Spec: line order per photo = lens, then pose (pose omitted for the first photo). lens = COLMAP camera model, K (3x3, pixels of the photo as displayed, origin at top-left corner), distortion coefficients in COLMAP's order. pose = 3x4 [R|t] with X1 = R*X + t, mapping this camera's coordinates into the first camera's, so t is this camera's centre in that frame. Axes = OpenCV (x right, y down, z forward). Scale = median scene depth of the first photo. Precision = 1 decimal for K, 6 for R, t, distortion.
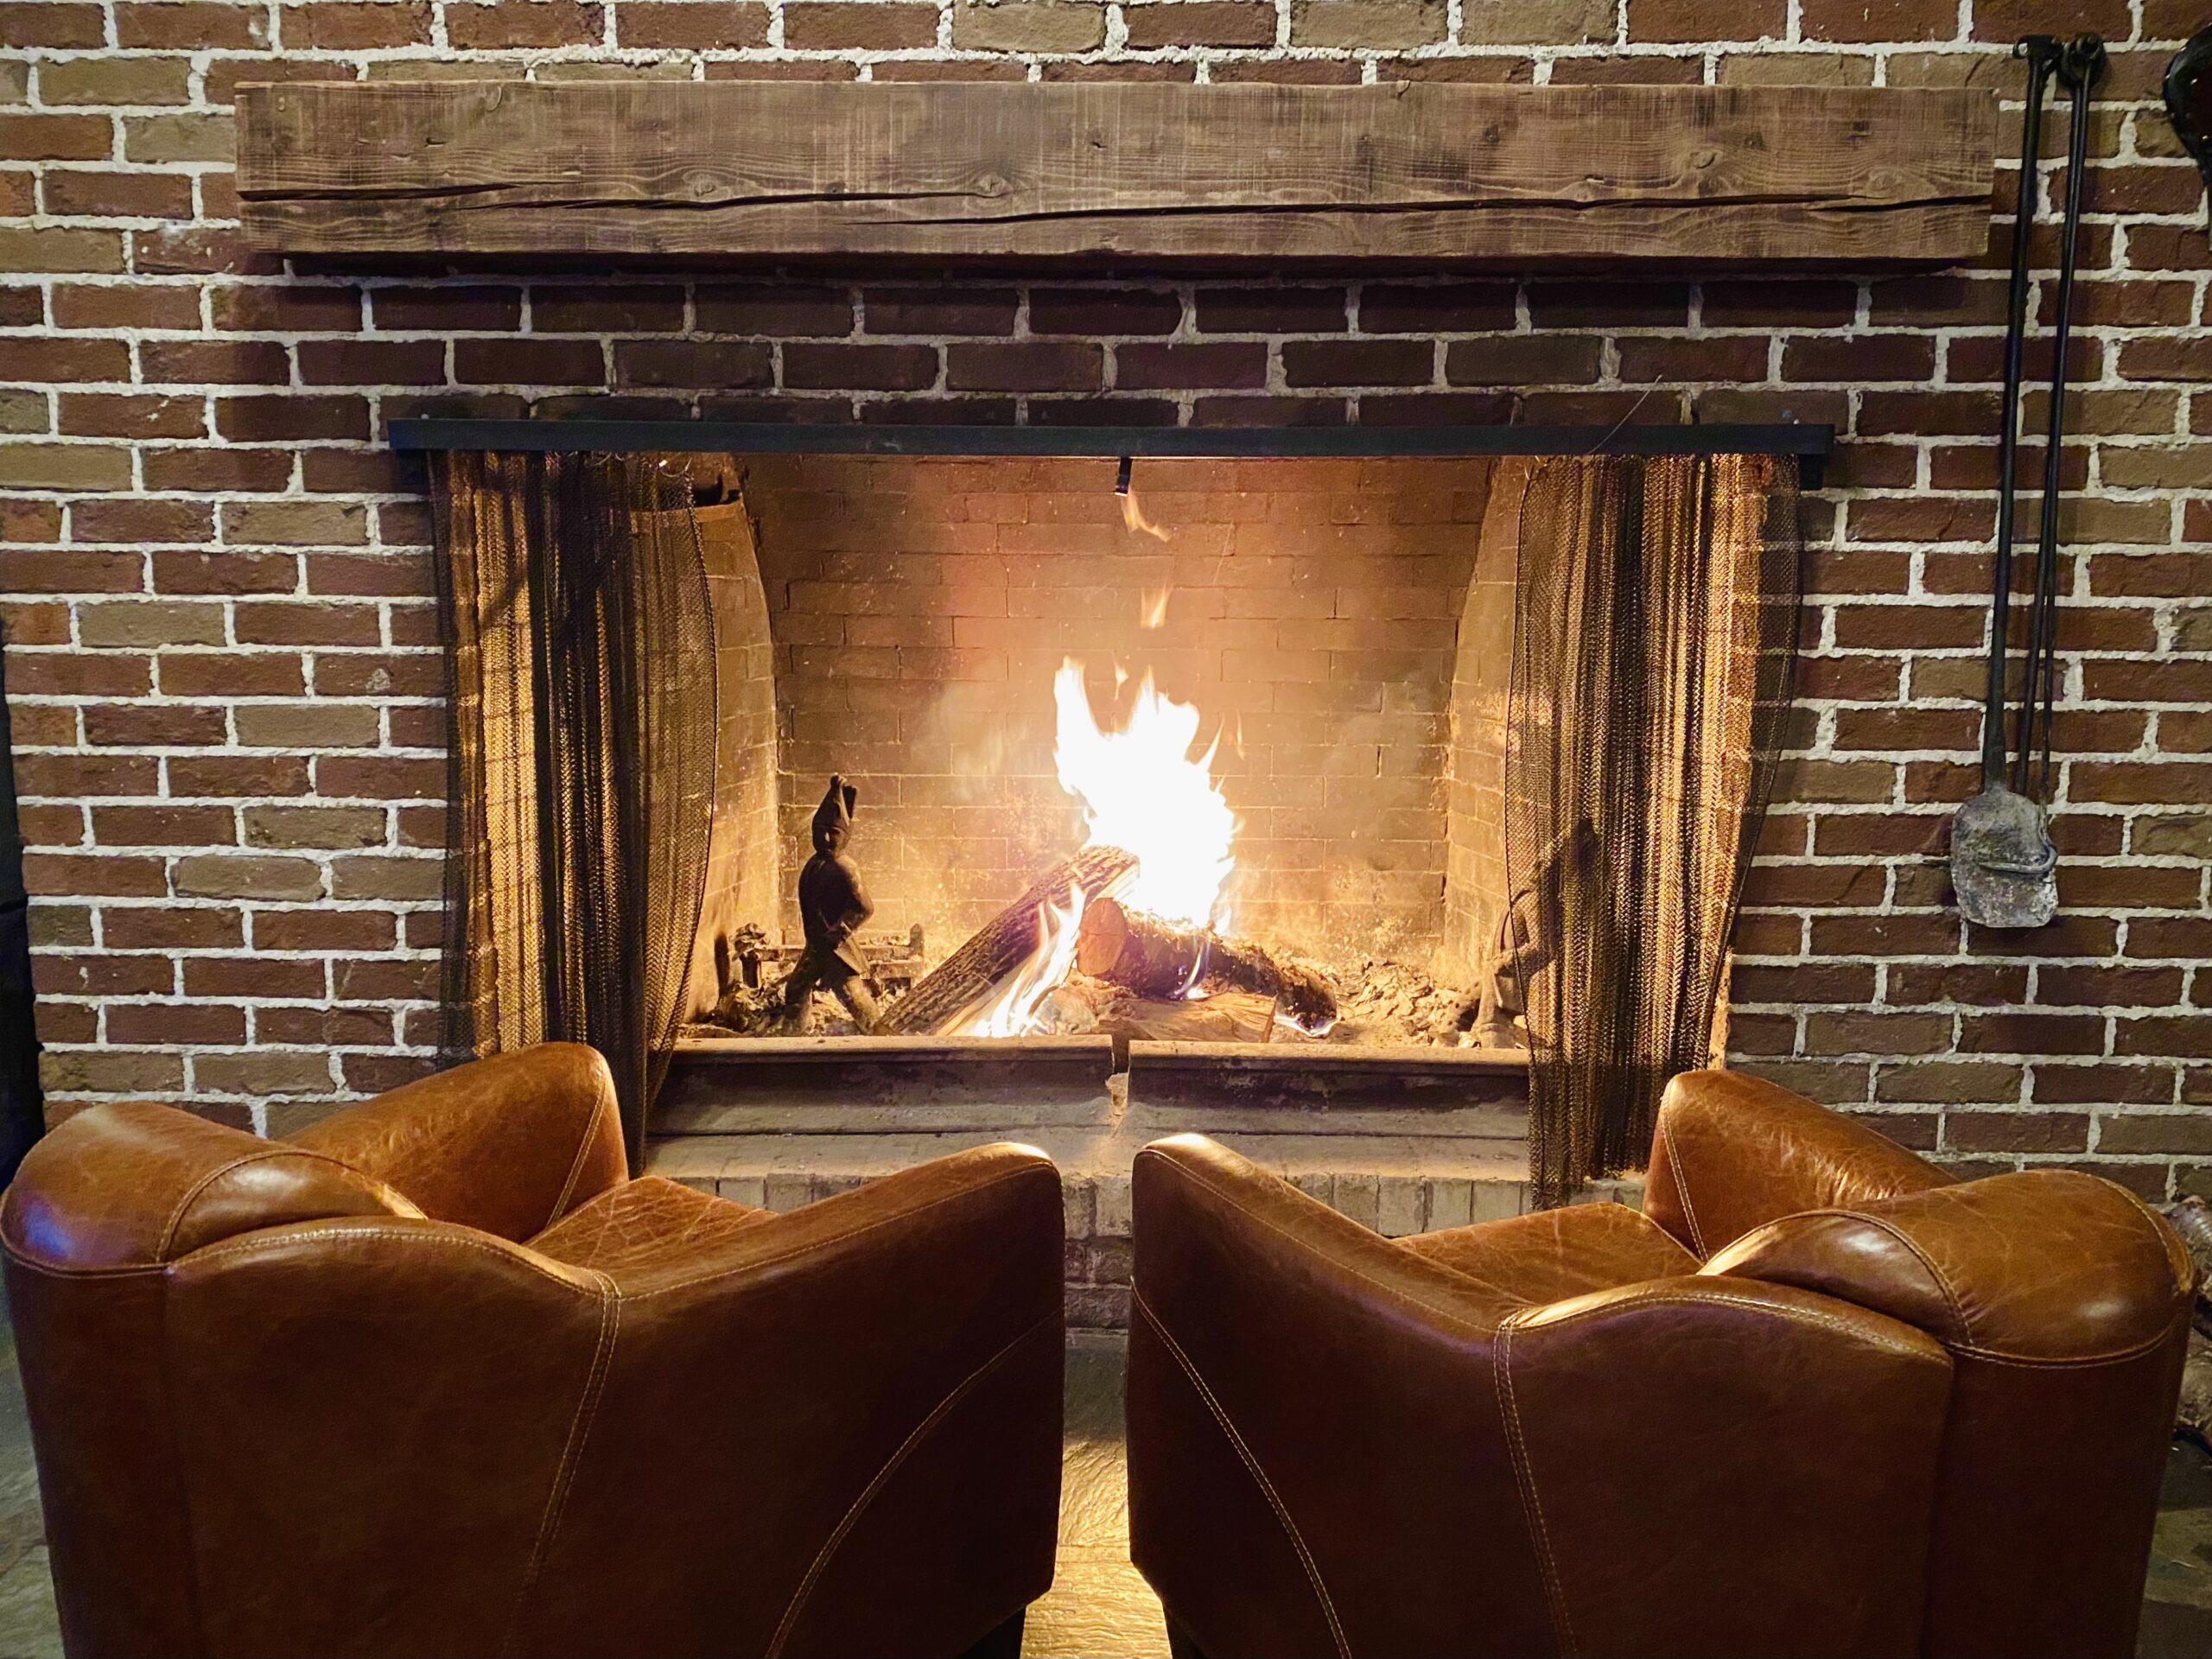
lens RADIAL K [[1710.5, 0, 1072.4], [0, 1710.5, 818.8], [0, 0, 1]] dist [0.067807, -0.092880]
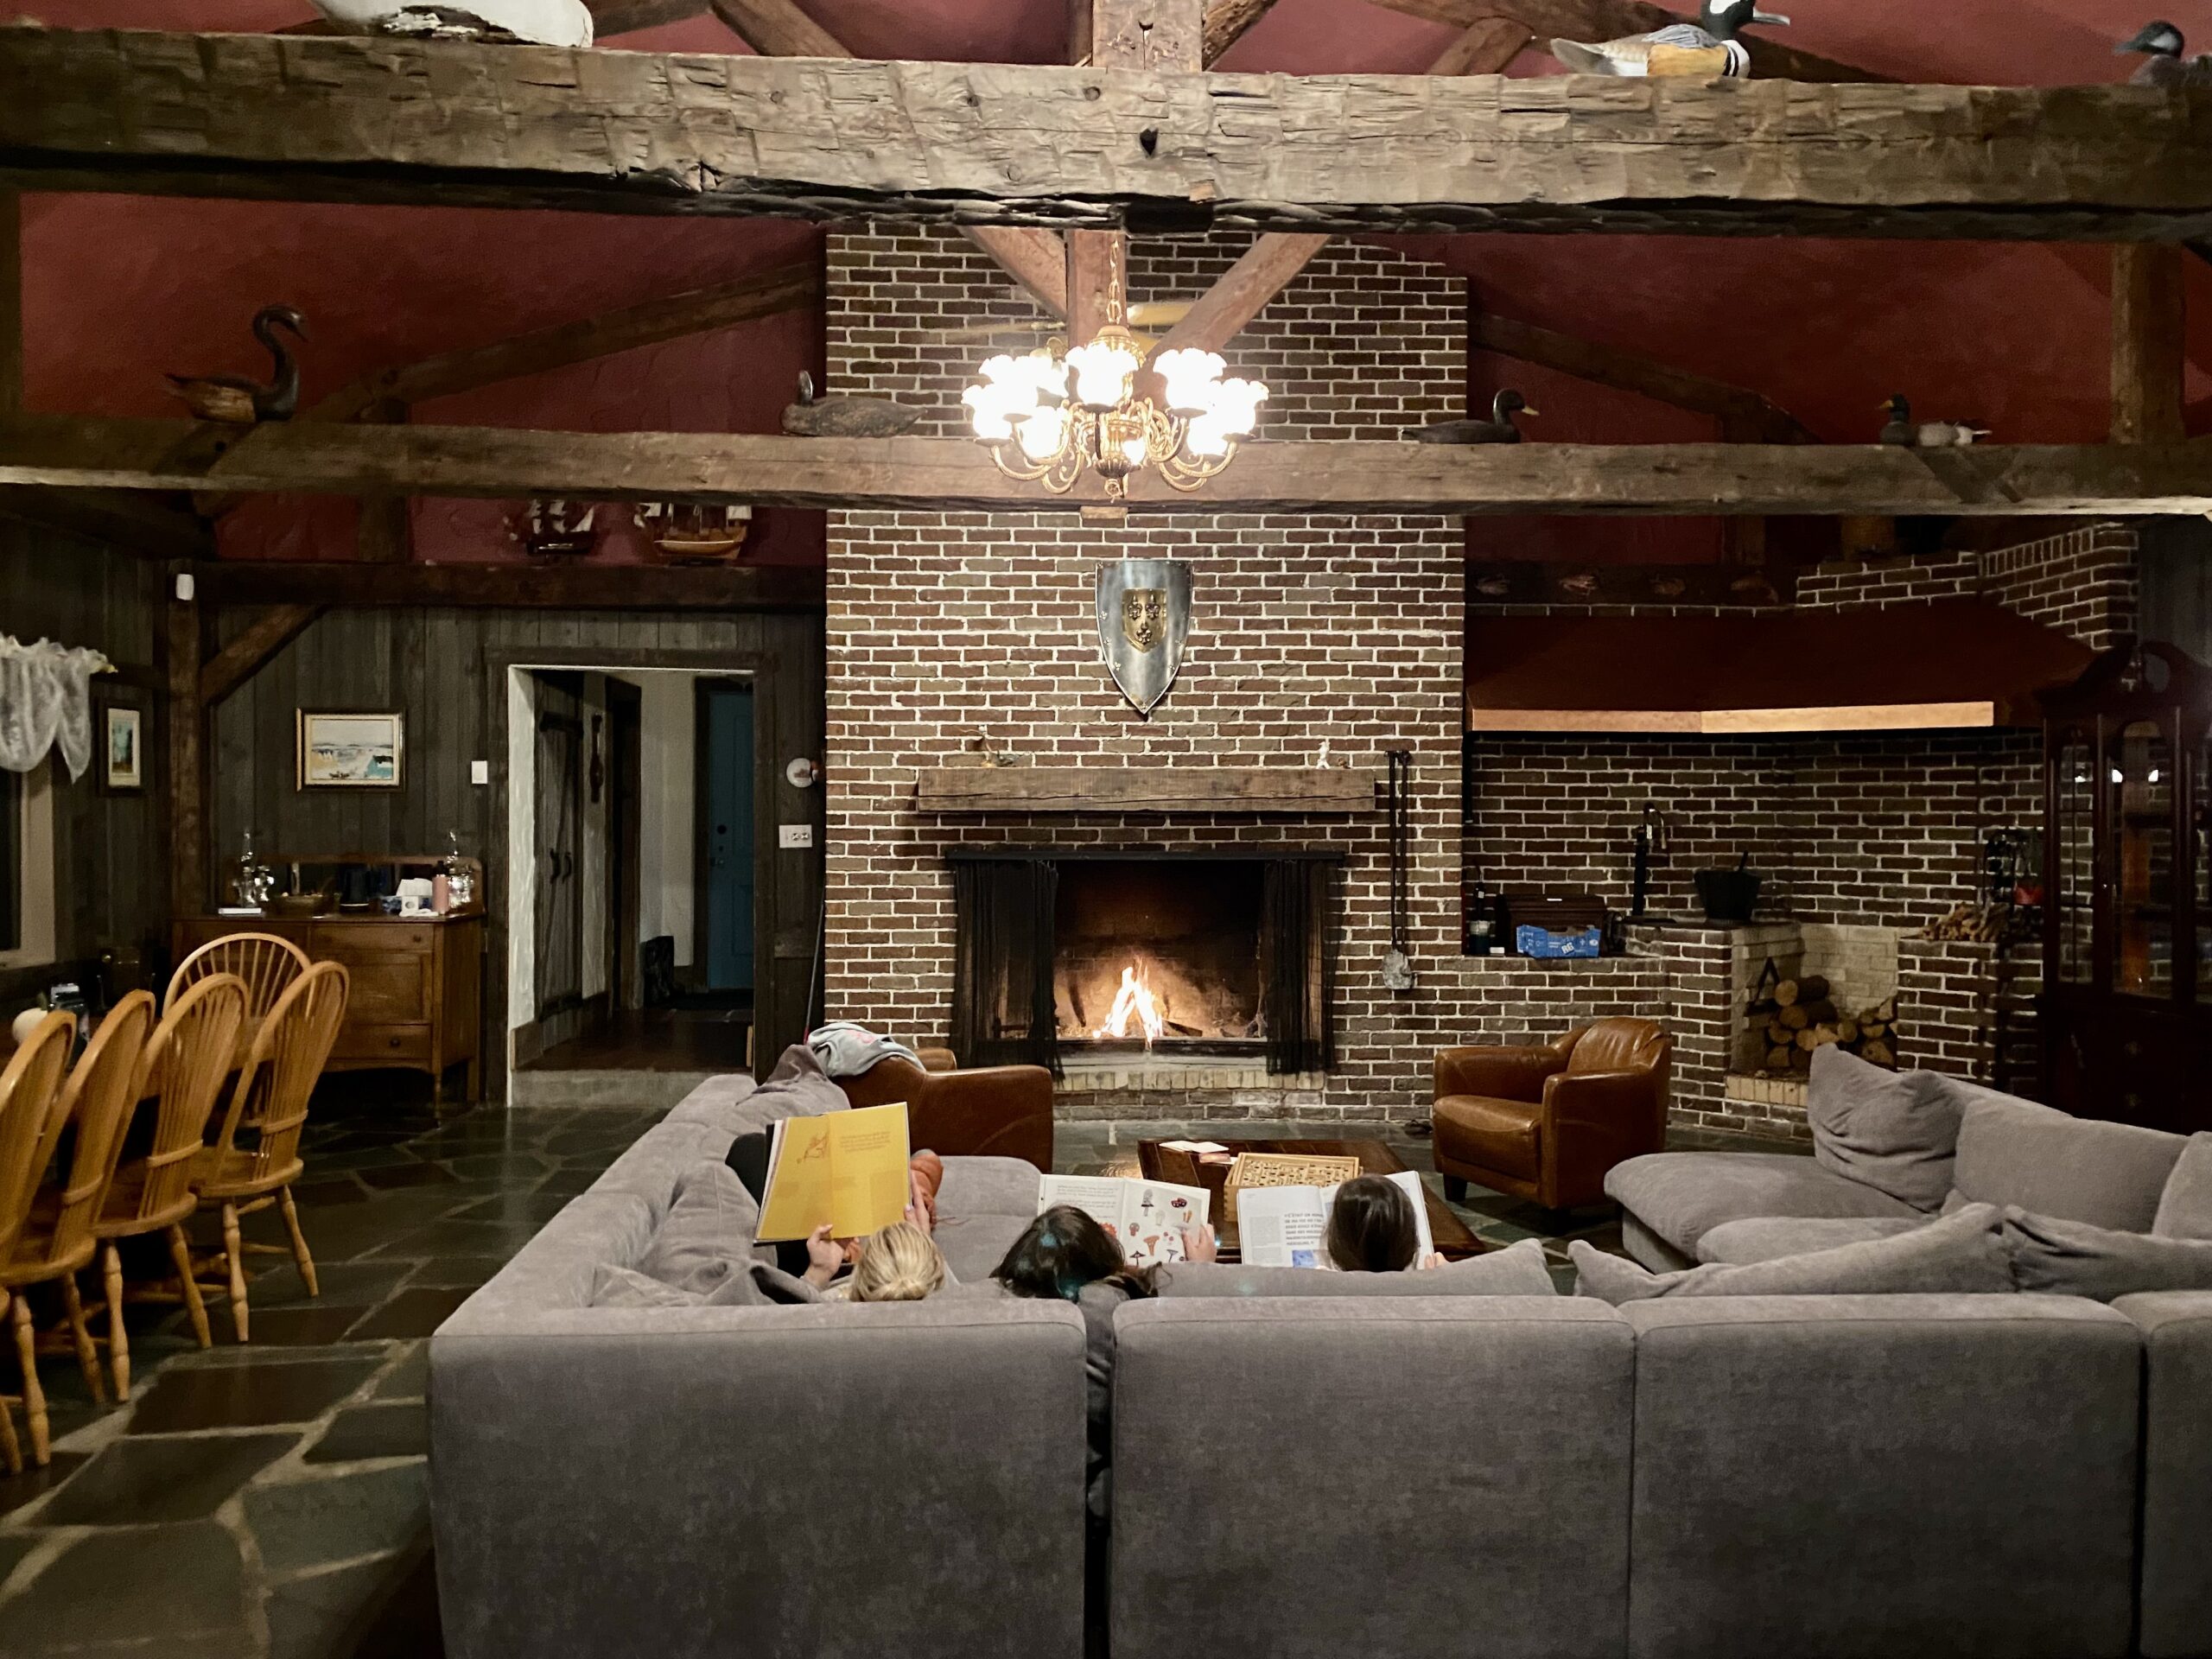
lens RADIAL K [[1710.5, 0, 1131.9], [0, 1710.5, 798.0], [0, 0, 1]] dist [0.067807, -0.092880]
pose [[0.996941, -0.001058, 0.078146, -0.284400], [0.013193, 0.987836, -0.154941, 0.211971], [-0.077031, 0.155498, 0.984828, -2.503653]]
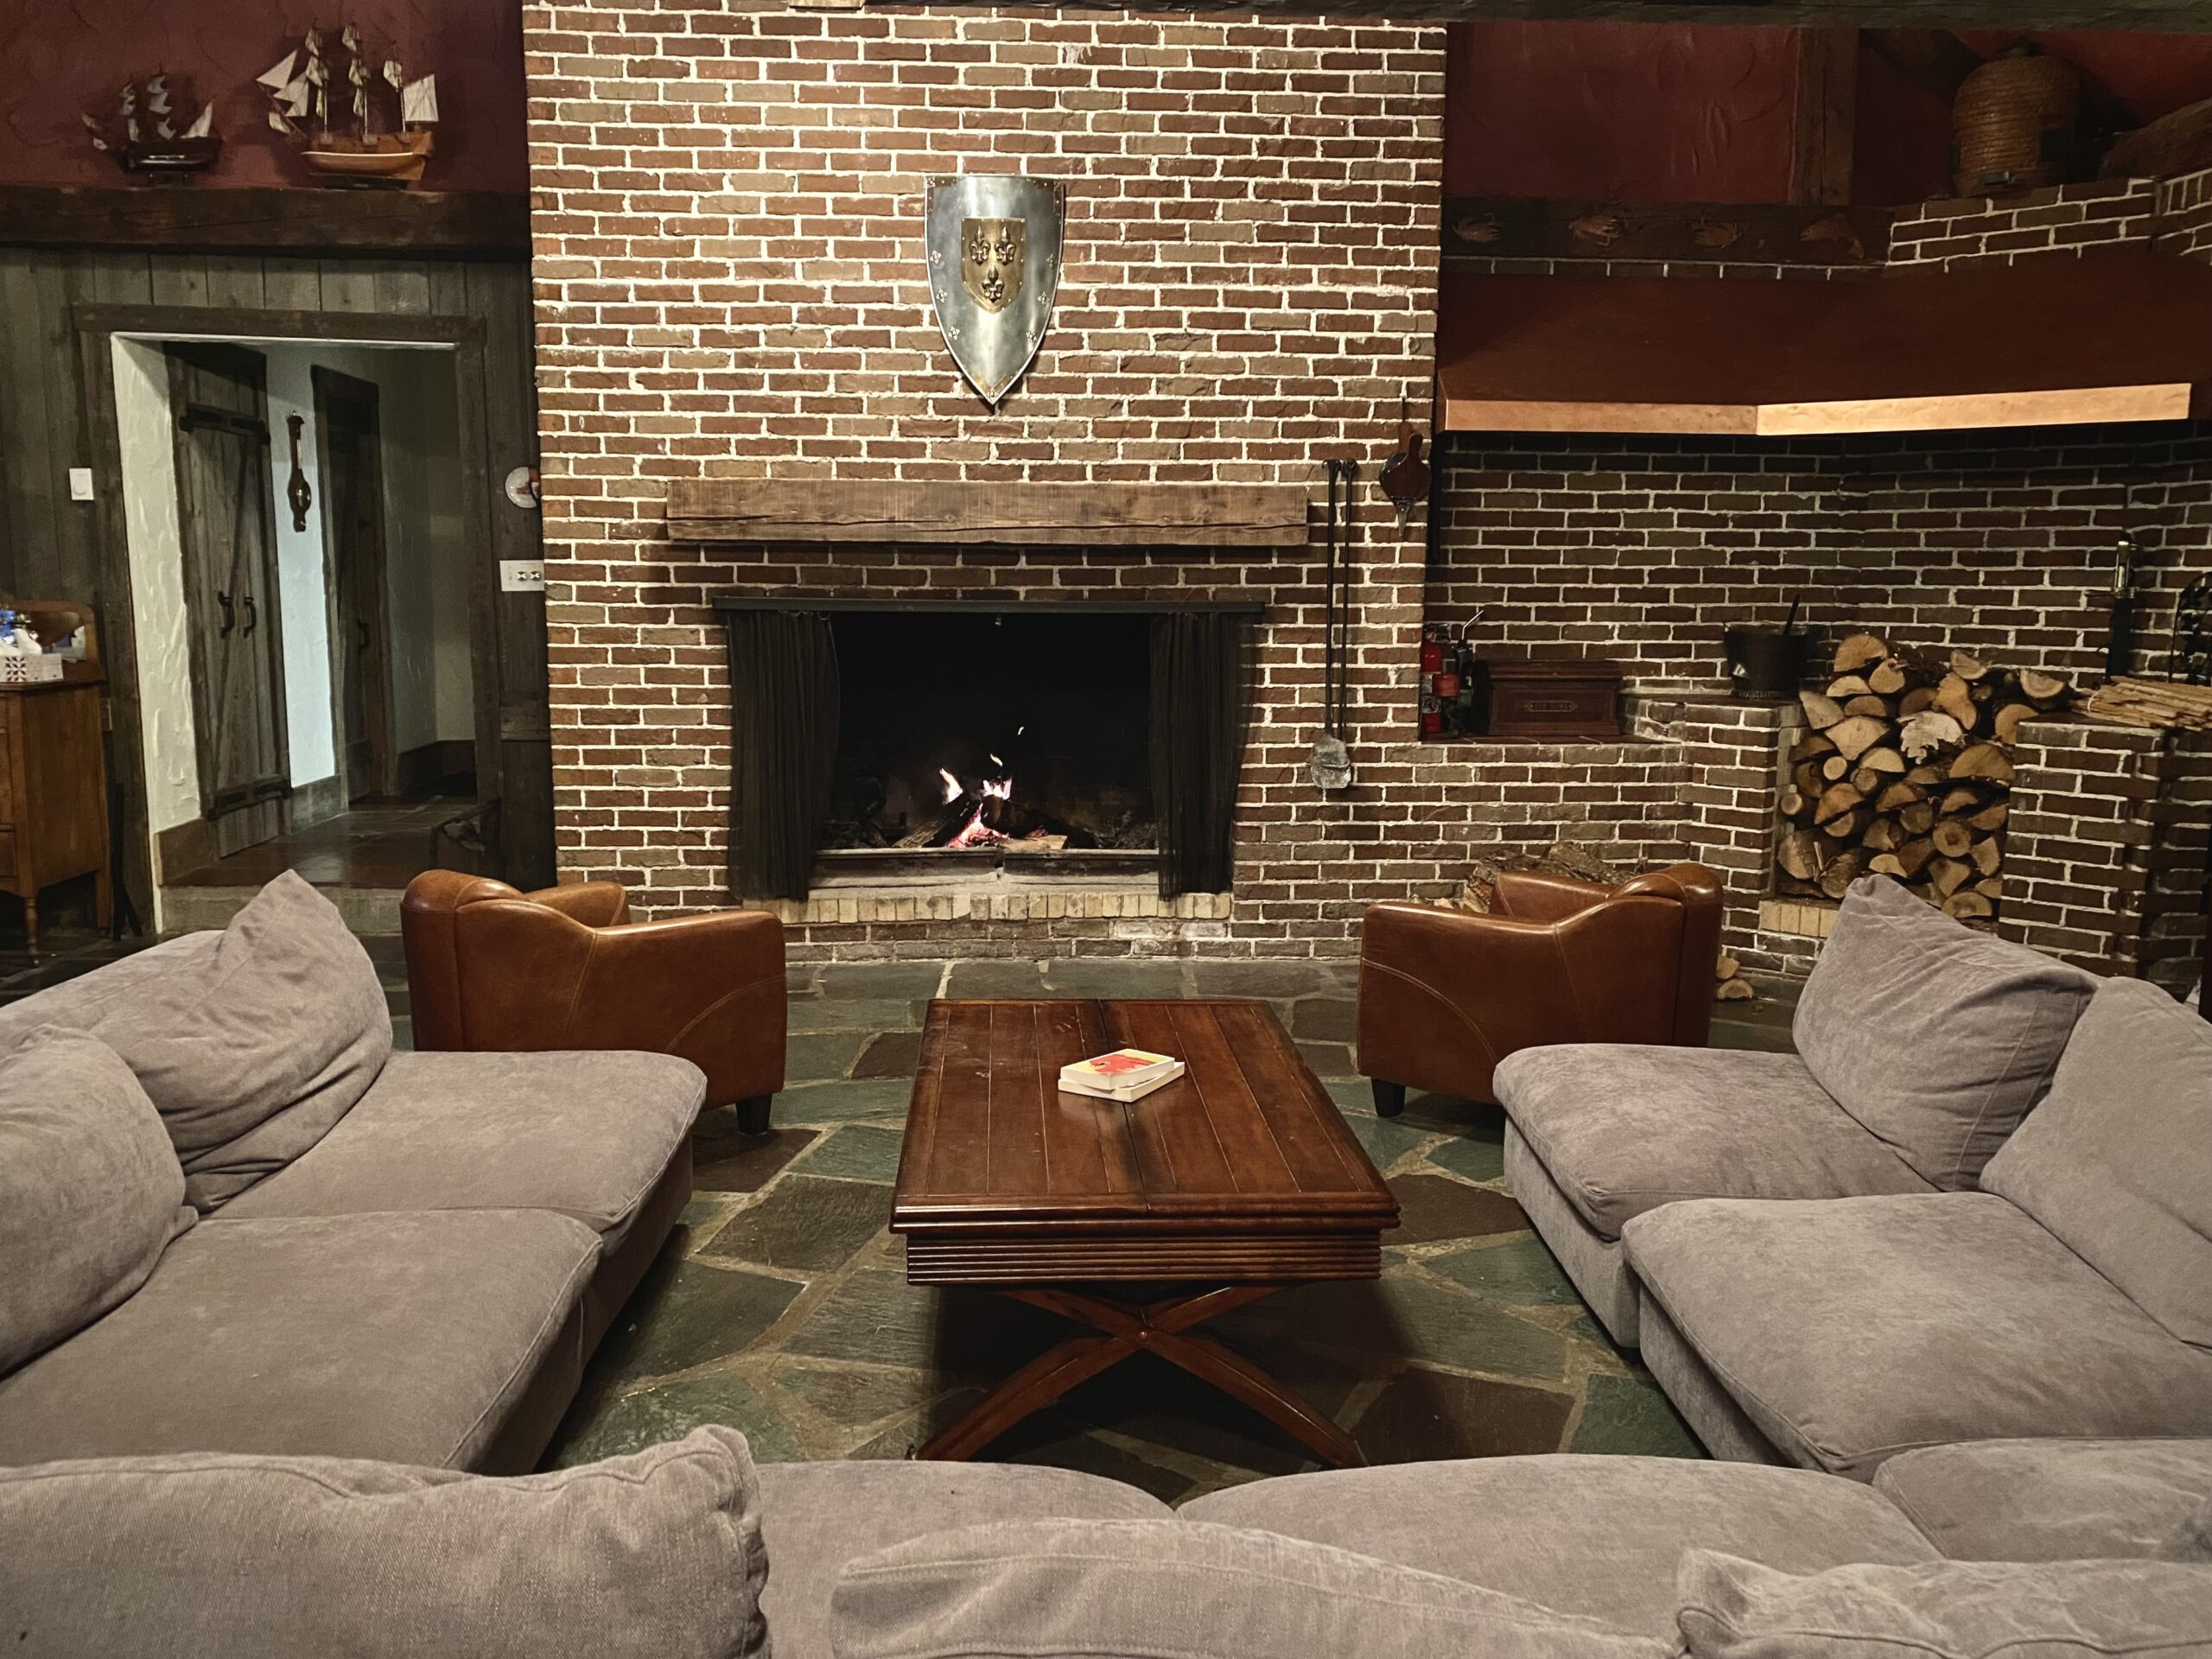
lens RADIAL K [[1710.5, 0, 1107.9], [0, 1710.5, 831.3], [0, 0, 1]] dist [0.067807, -0.092880]
pose [[0.995032, -0.012410, 0.098779, -0.065205], [0.011881, 0.999912, 0.005943, 0.108725], [-0.098844, -0.004740, 0.995092, -1.591938]]
